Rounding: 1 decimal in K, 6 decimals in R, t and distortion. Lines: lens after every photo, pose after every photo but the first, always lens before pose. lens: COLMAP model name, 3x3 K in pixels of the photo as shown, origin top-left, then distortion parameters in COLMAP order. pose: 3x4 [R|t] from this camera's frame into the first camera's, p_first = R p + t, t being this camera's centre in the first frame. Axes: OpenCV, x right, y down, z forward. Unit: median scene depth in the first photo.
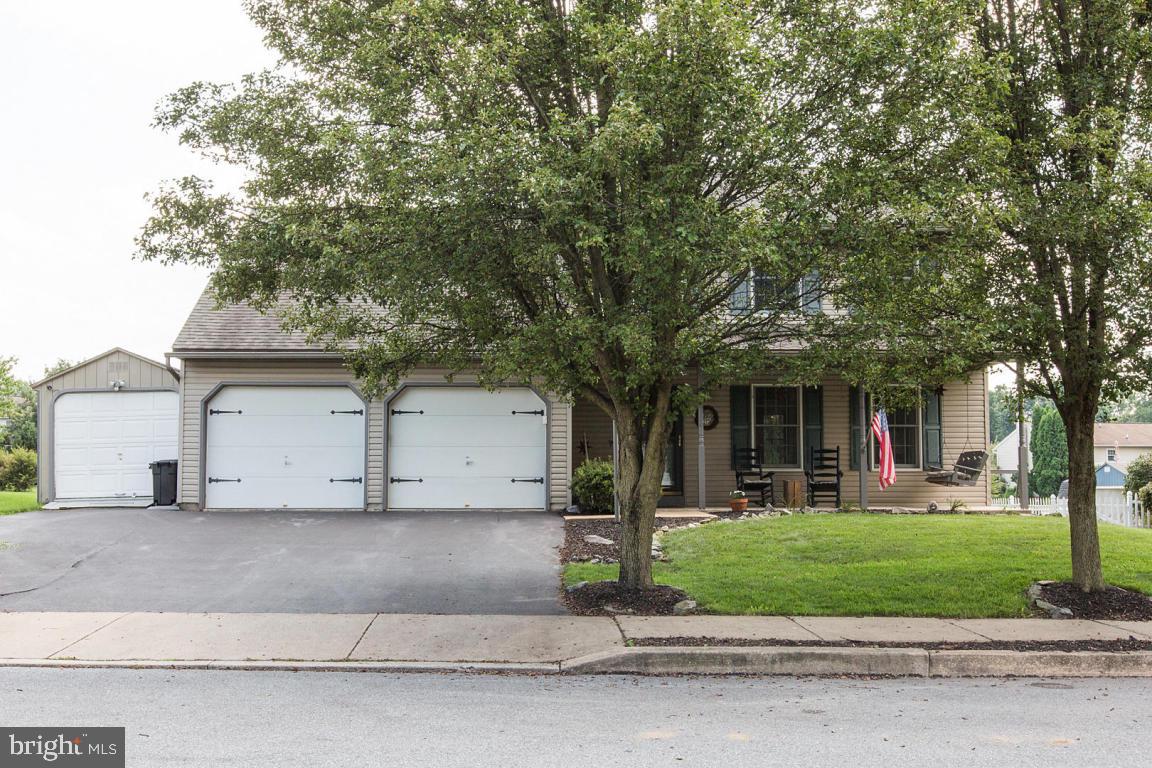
lens RADIAL K [[1147.7, 0, 574.4], [0, 1147.7, 394.4], [0, 0, 1]] dist [-0.010885, 0.000000]
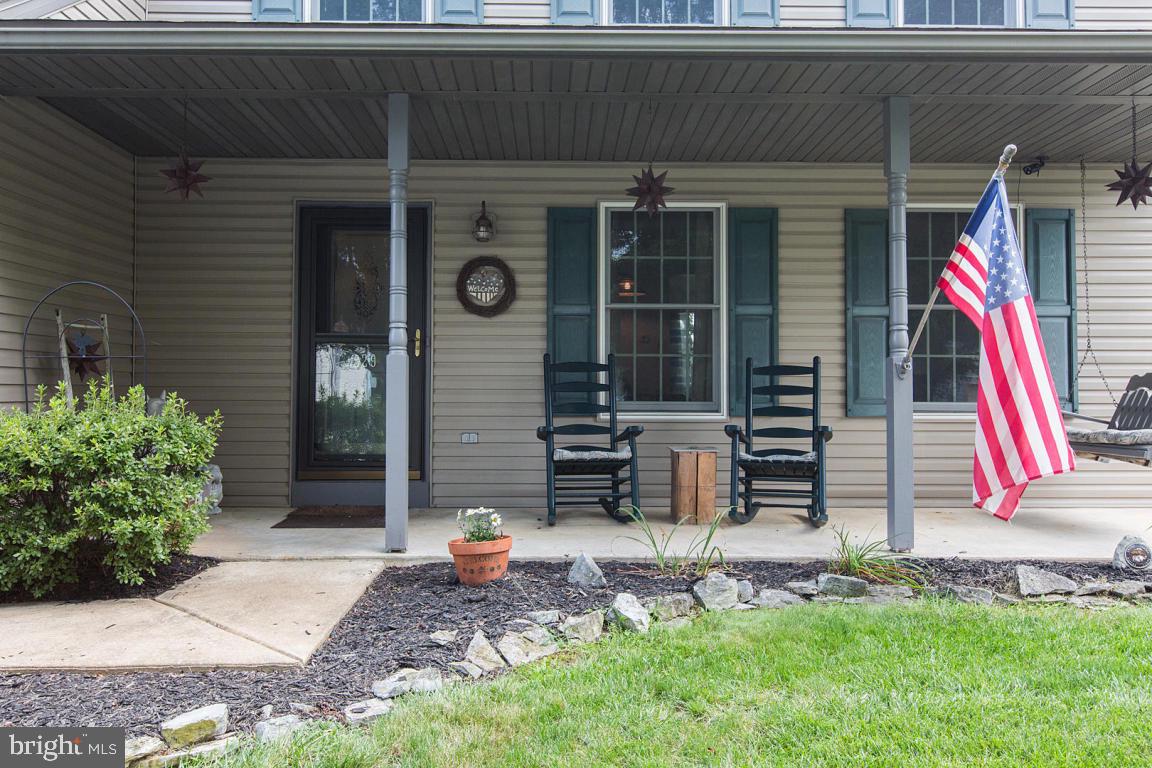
lens RADIAL K [[905.4, 0, 567.8], [0, 905.4, 373.3], [0, 0, 1]] dist [0.025957, 0.002664]
pose [[0.999992, 0.002089, -0.003317, 0.157177], [-0.001883, 0.998136, 0.061000, 0.034096], [0.003438, -0.060993, 0.998132, 0.741442]]
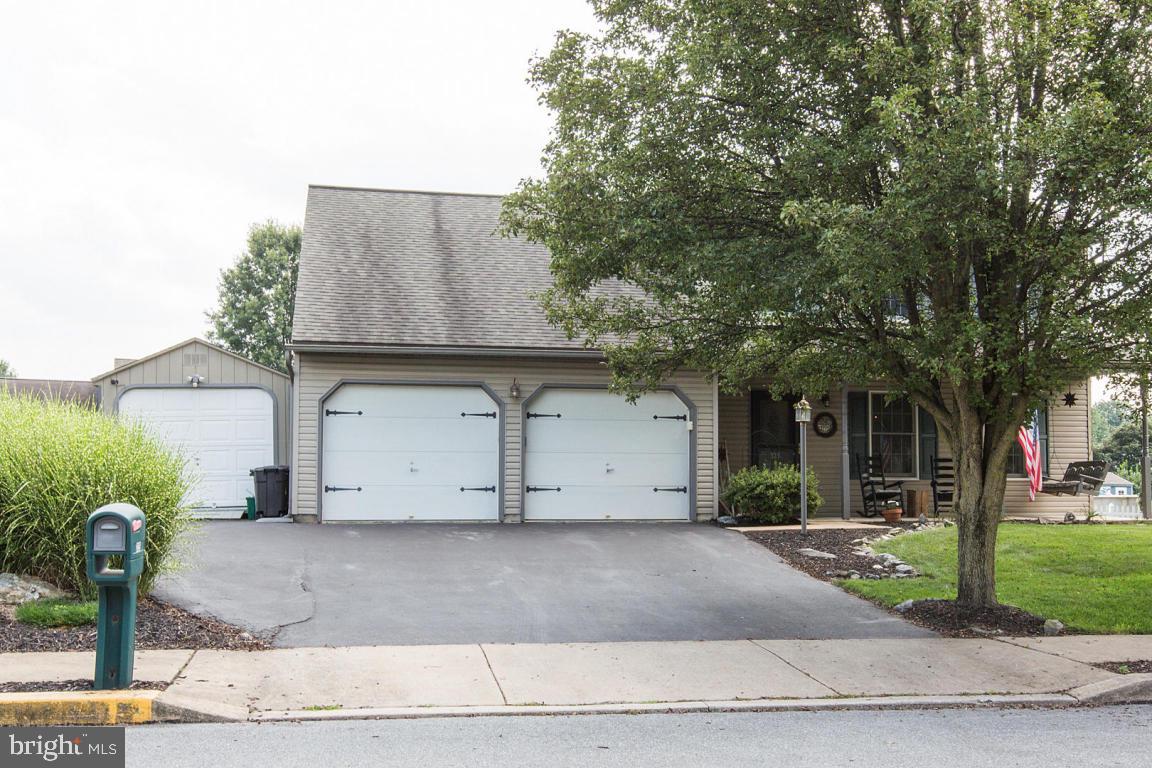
lens RADIAL K [[1164.7, 0, 612.3], [0, 1164.7, 403.8], [0, 0, 1]] dist [0.020047, 0.000000]
pose [[0.985137, 0.014041, 0.171195, -0.250887], [-0.014787, 0.999886, 0.003084, 0.002422], [-0.171132, -0.005570, 0.985232, 0.066305]]
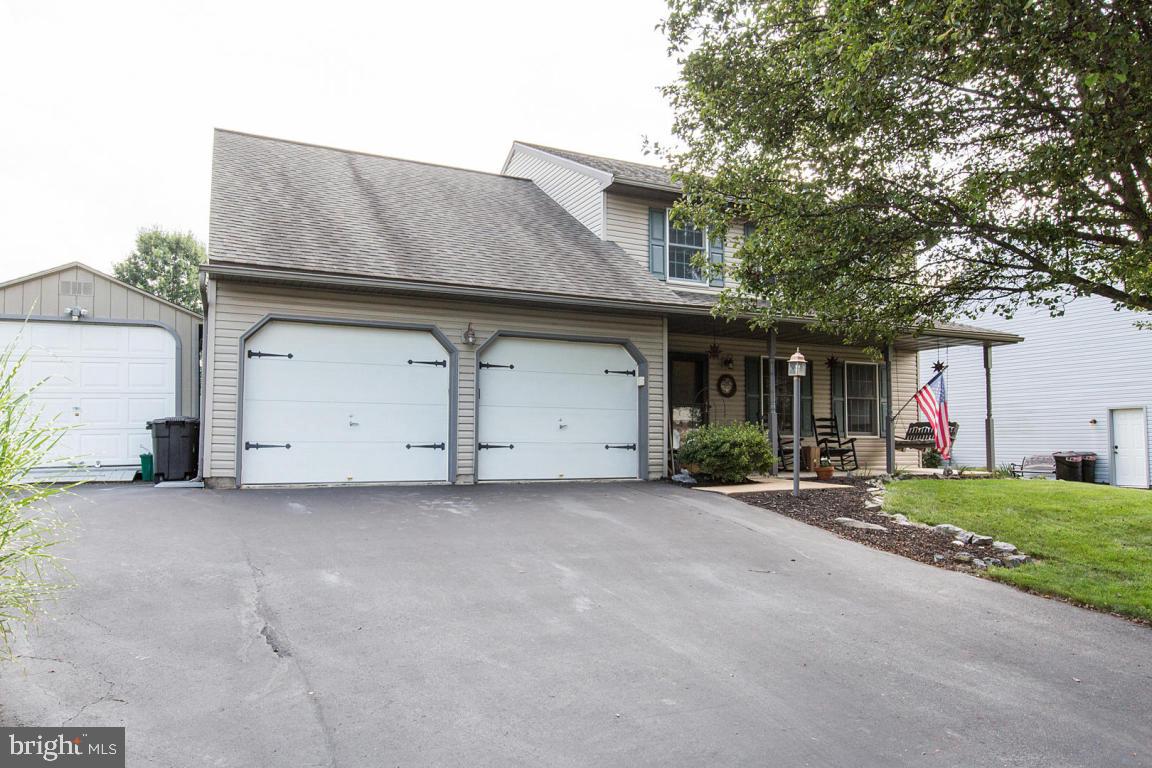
lens RADIAL K [[730.8, 0, 549.8], [0, 730.8, 385.8], [0, 0, 1]] dist [-0.009943, 0.003951]
pose [[0.923611, 0.033737, 0.381845, -0.313428], [-0.036112, 0.999347, -0.000946, 0.029124], [-0.381627, -0.012916, 0.924226, 0.484476]]
